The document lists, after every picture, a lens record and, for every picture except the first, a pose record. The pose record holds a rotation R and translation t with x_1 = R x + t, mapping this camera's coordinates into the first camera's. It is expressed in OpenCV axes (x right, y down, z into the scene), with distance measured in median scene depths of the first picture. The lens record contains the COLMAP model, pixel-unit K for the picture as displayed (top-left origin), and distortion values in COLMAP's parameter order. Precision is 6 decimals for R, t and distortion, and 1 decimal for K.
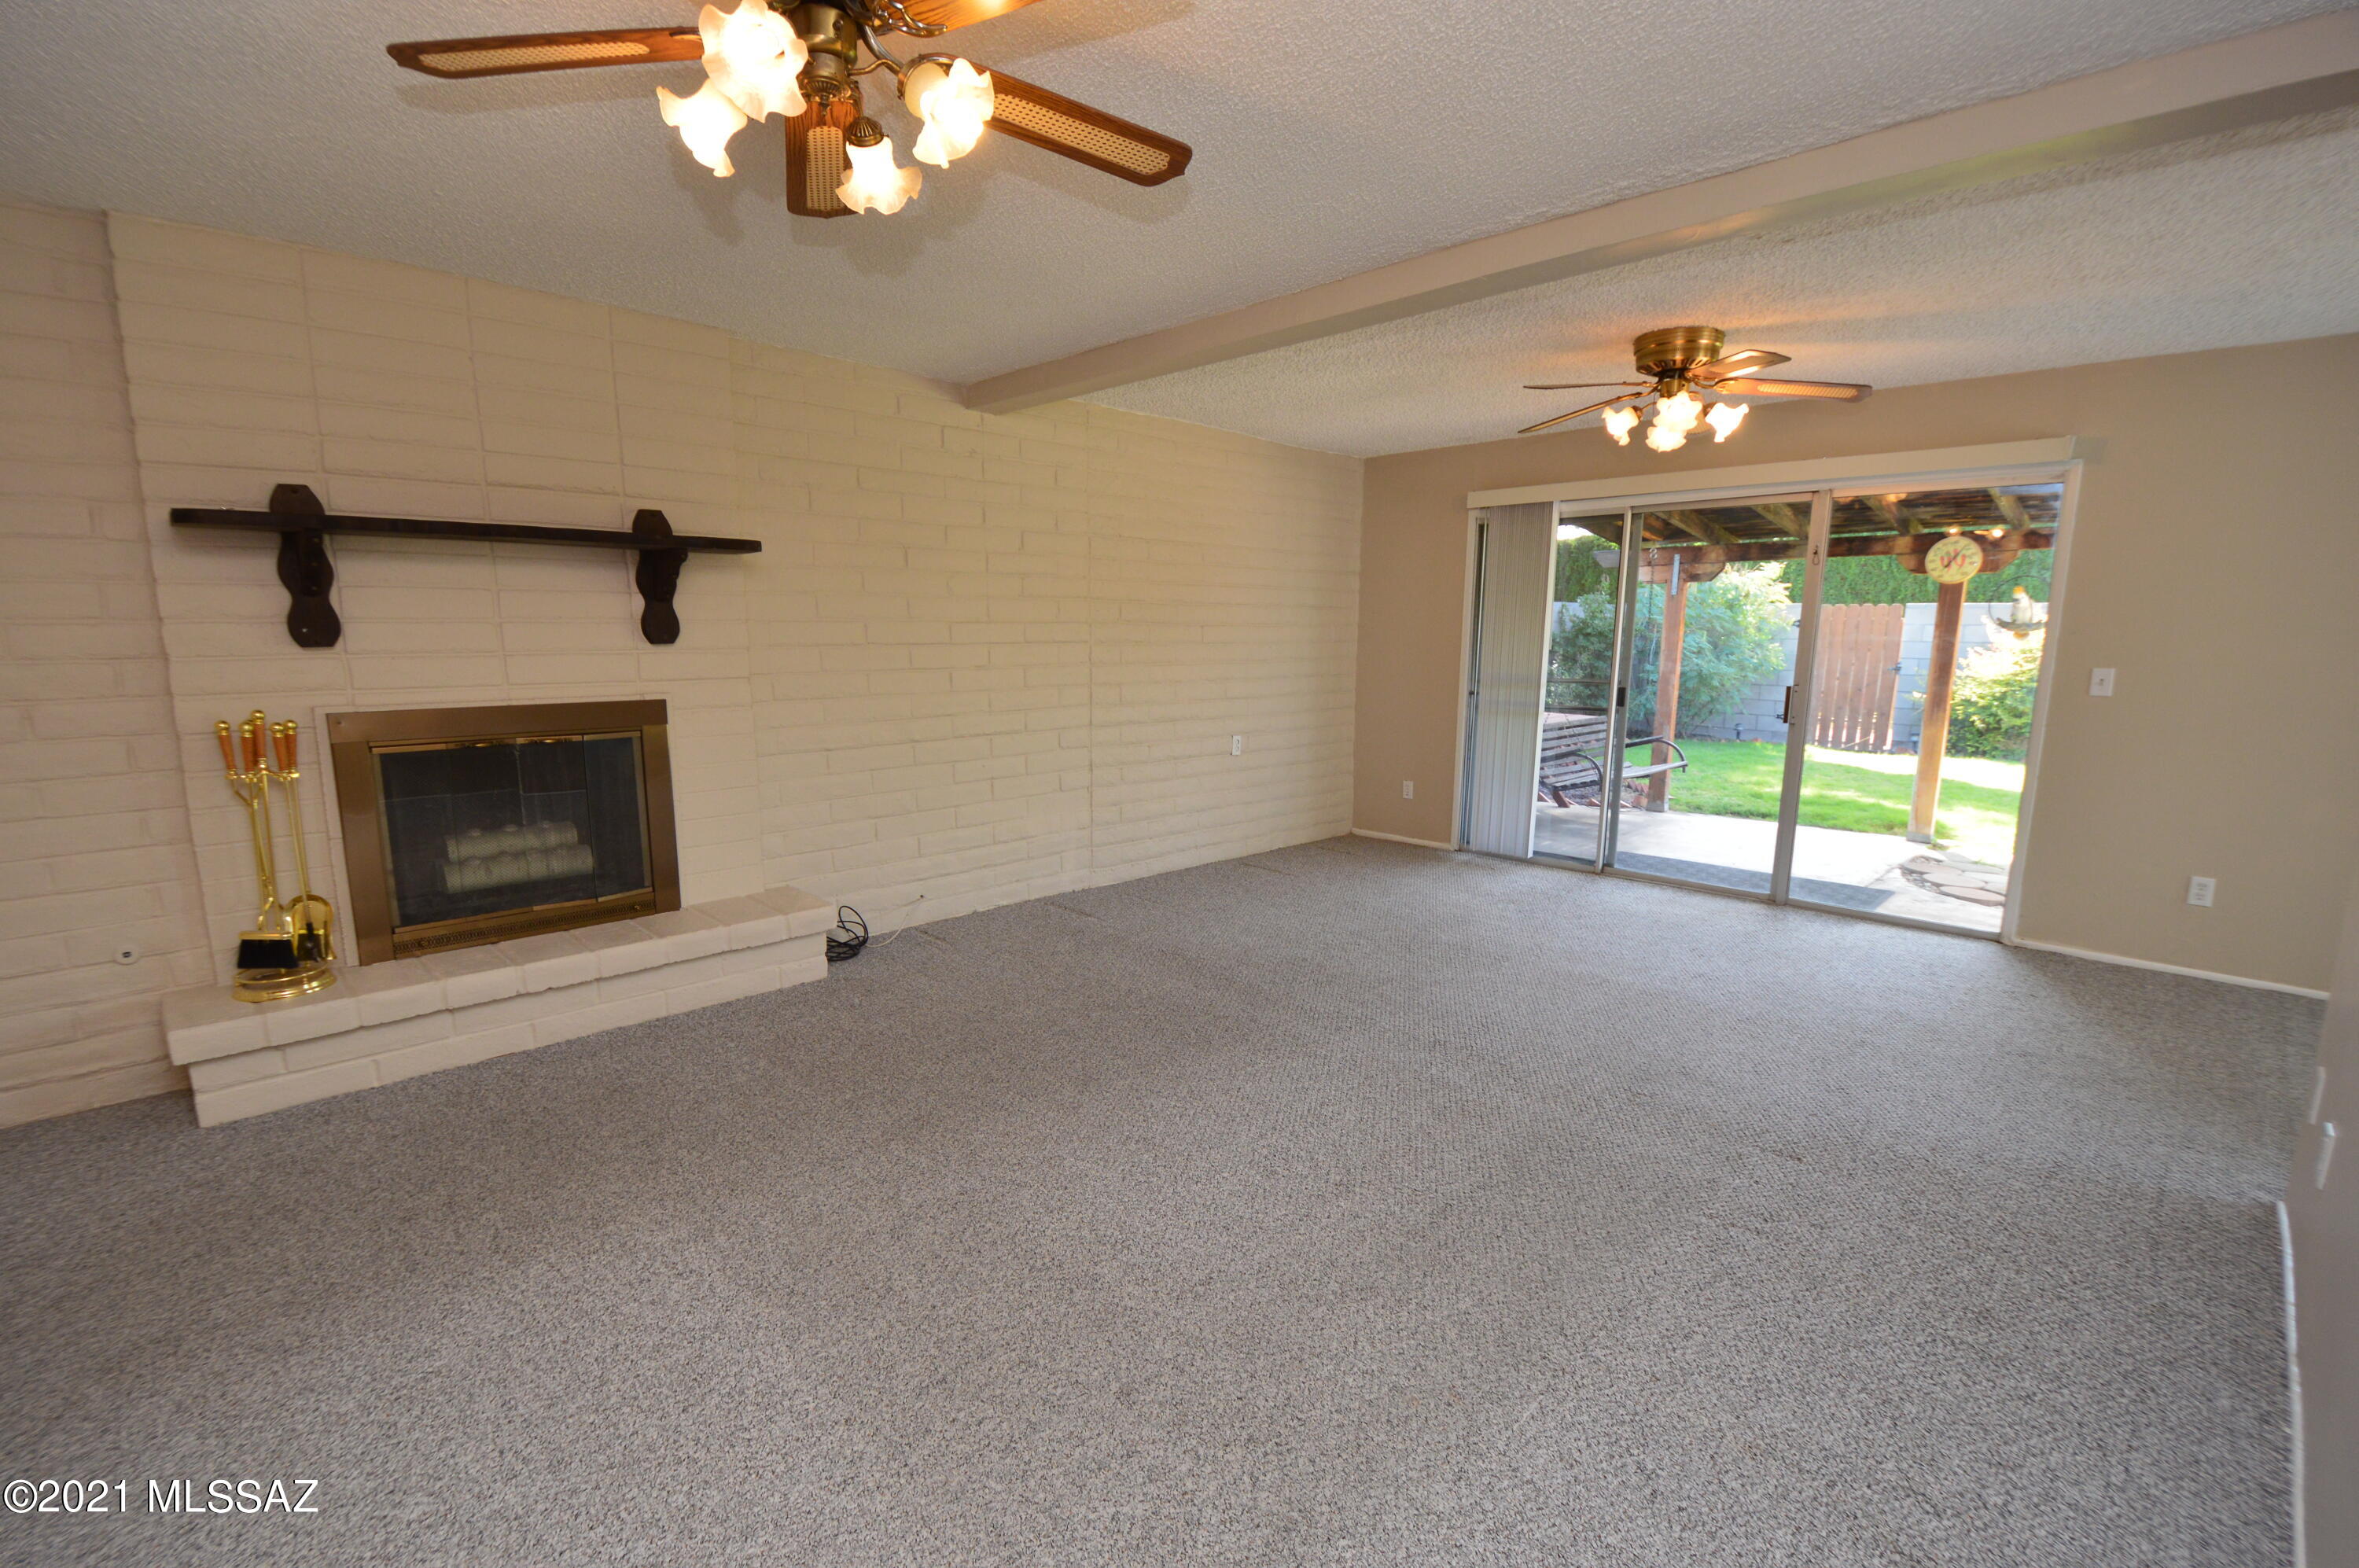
lens RADIAL K [[1041.1, 0, 1163.9], [0, 1041.1, 807.6], [0, 0, 1]] dist [0.015115, -0.023912]
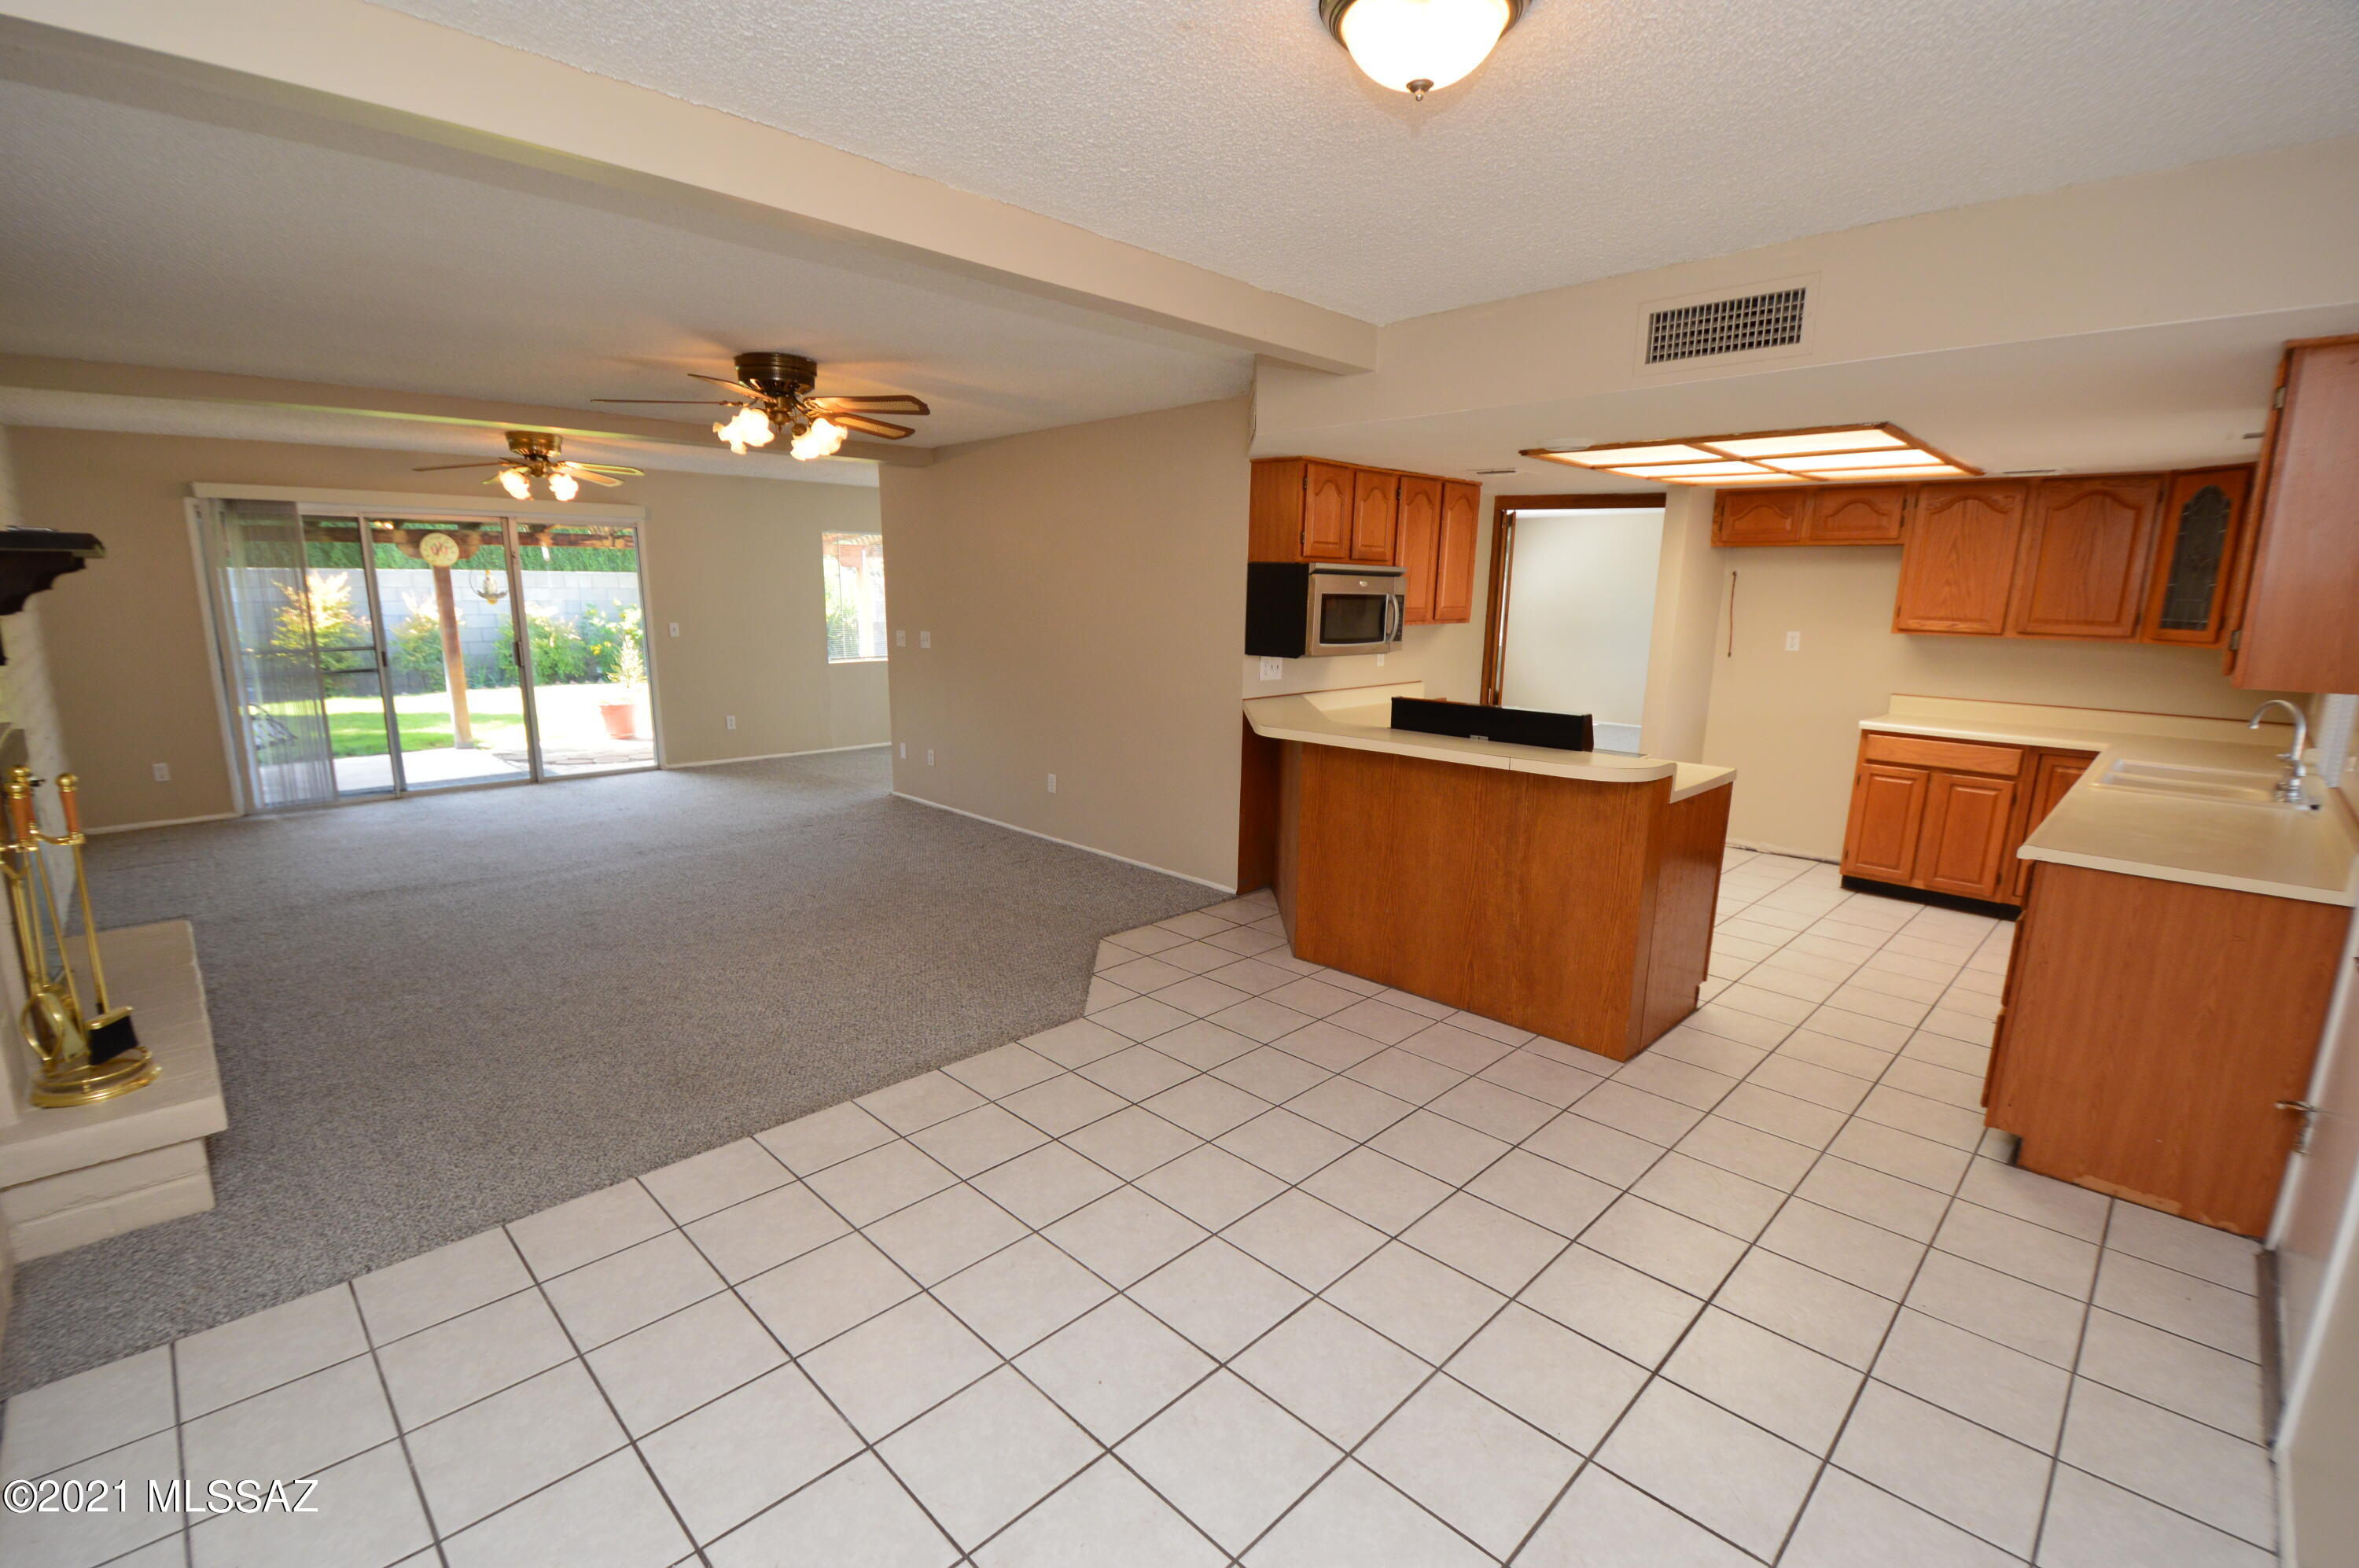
lens RADIAL K [[1041.1, 0, 1163.9], [0, 1041.1, 807.6], [0, 0, 1]] dist [0.015115, -0.023912]
pose [[-0.001788, -0.213431, 0.976957, -1.029972], [0.161150, 0.964128, 0.210923, -0.054710], [-0.986928, 0.157813, 0.032670, 0.039620]]
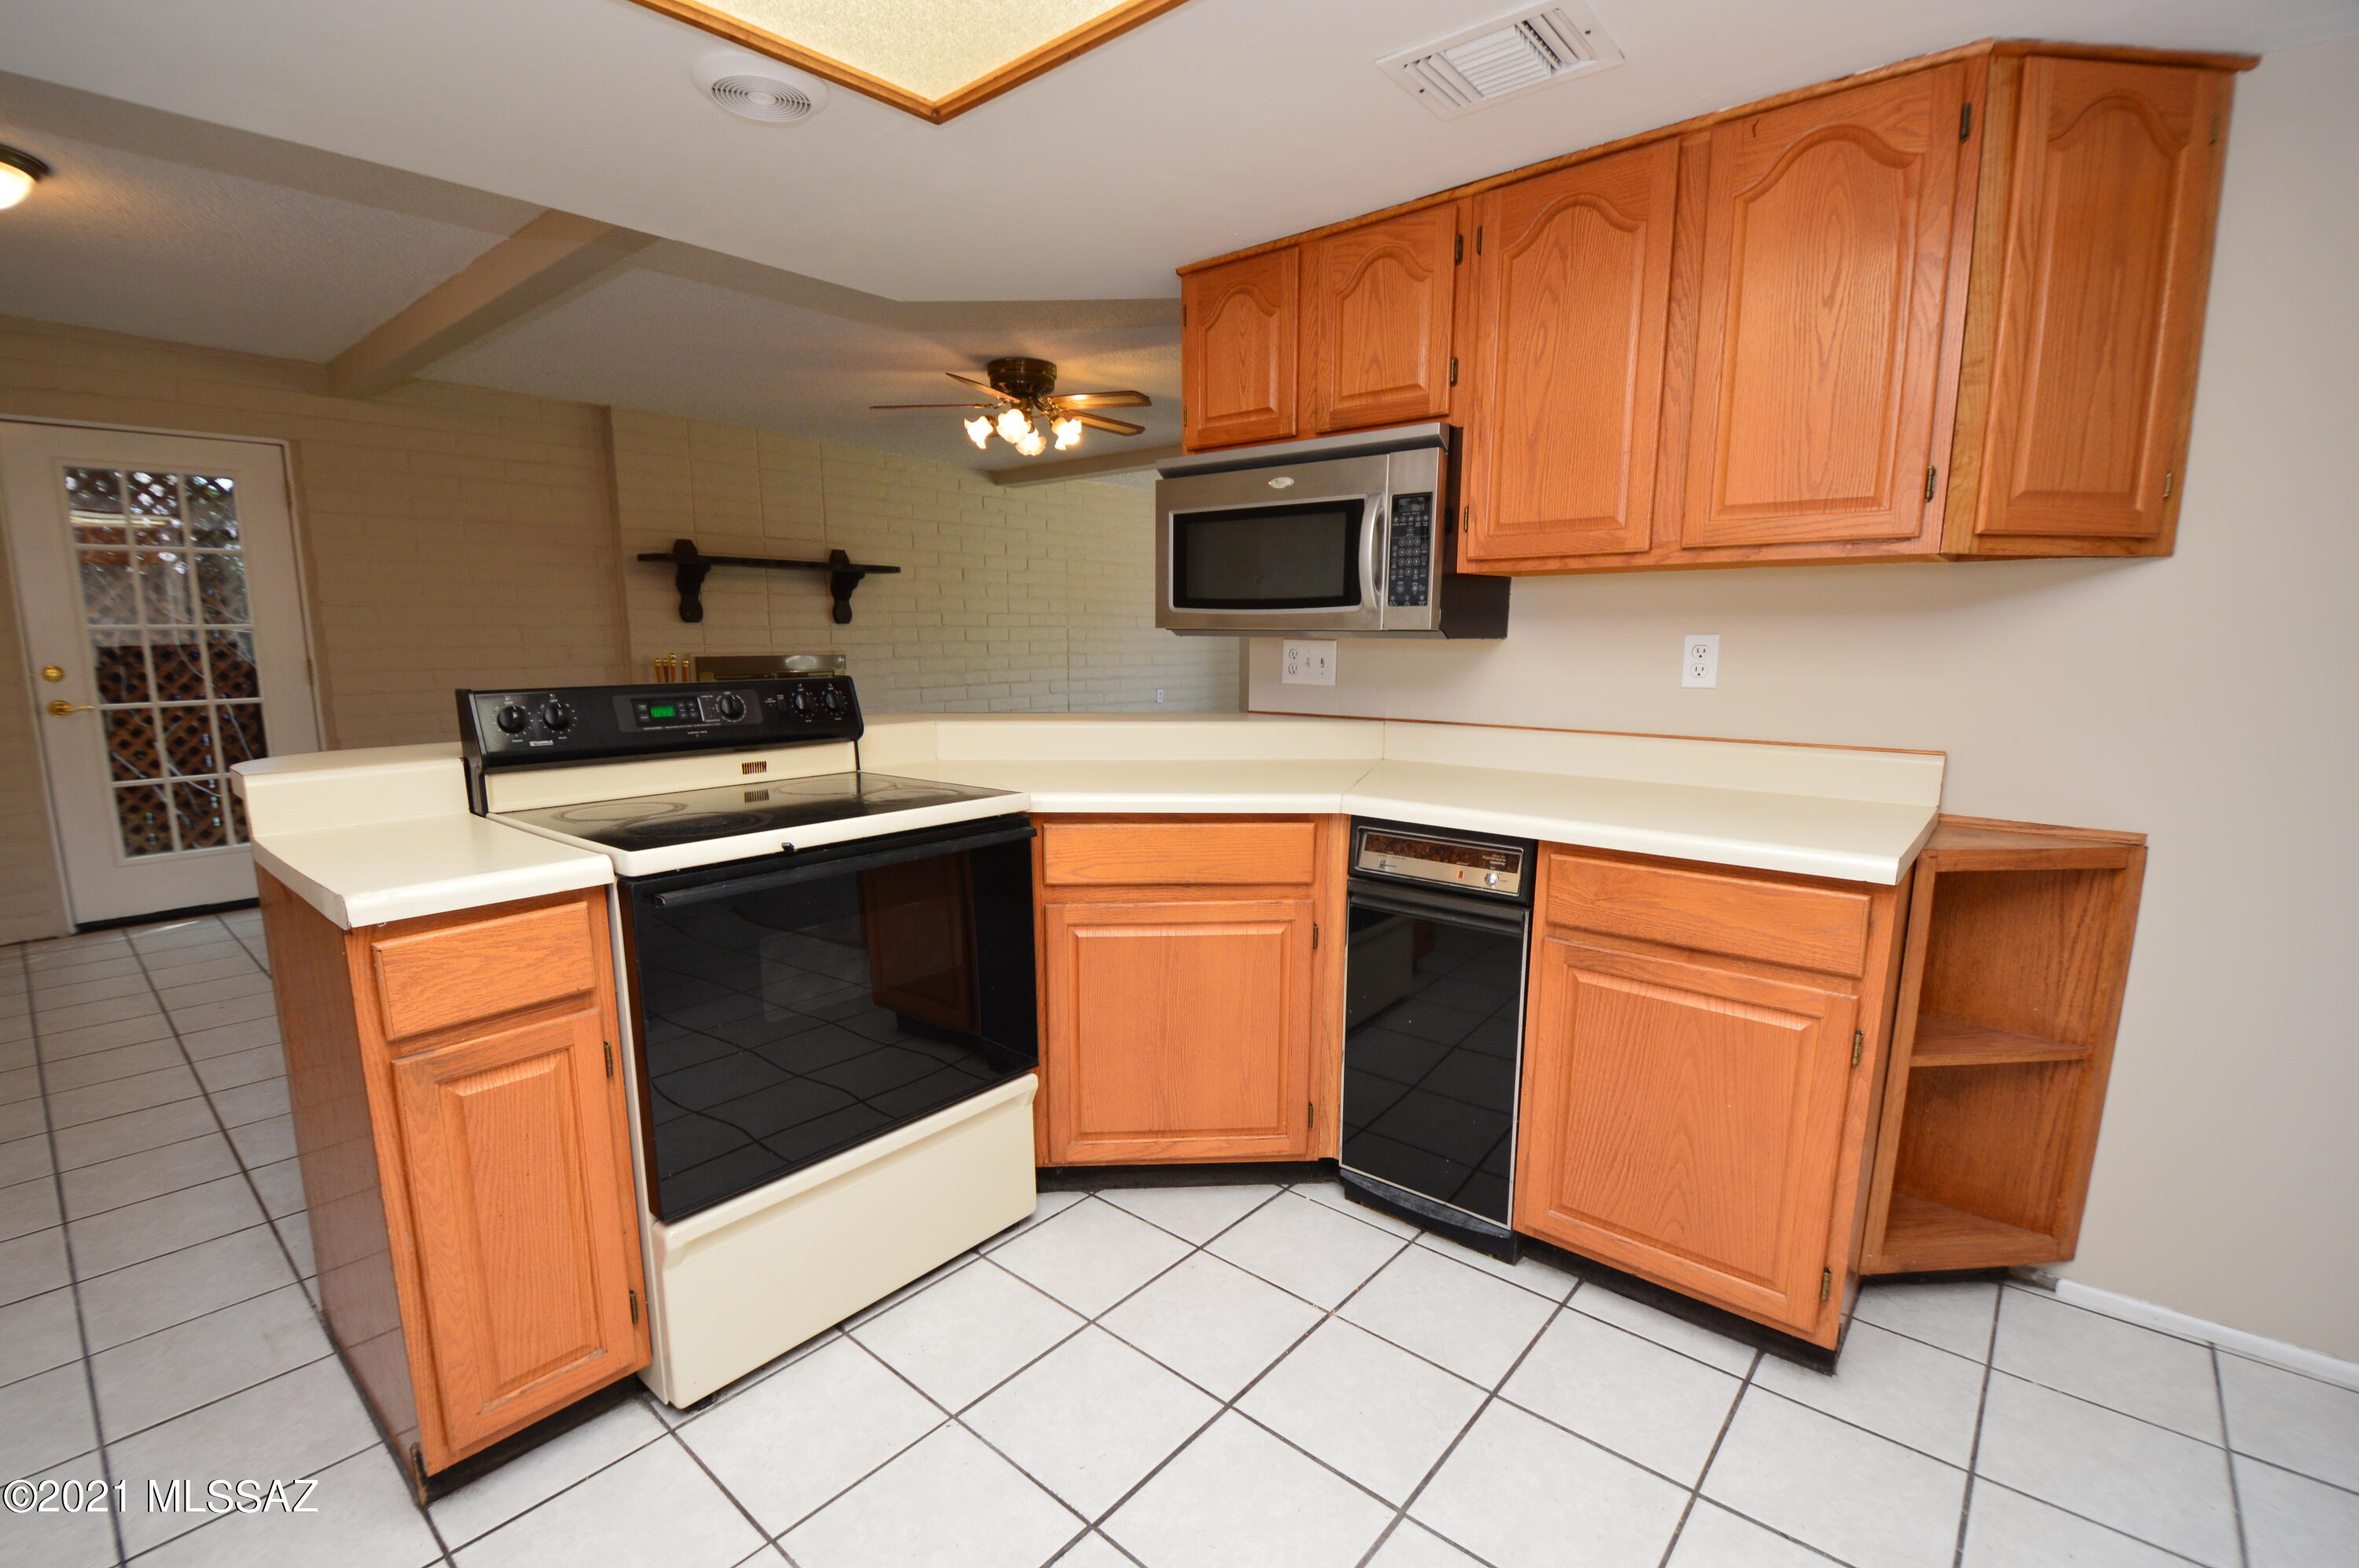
lens RADIAL K [[1041.1, 0, 1163.9], [0, 1041.1, 807.6], [0, 0, 1]] dist [0.015115, -0.023912]
pose [[0.996895, -0.017703, 0.076727, -0.055997], [0.018074, 0.999828, -0.004151, 0.137741], [-0.076640, 0.005525, 0.997044, -0.647441]]
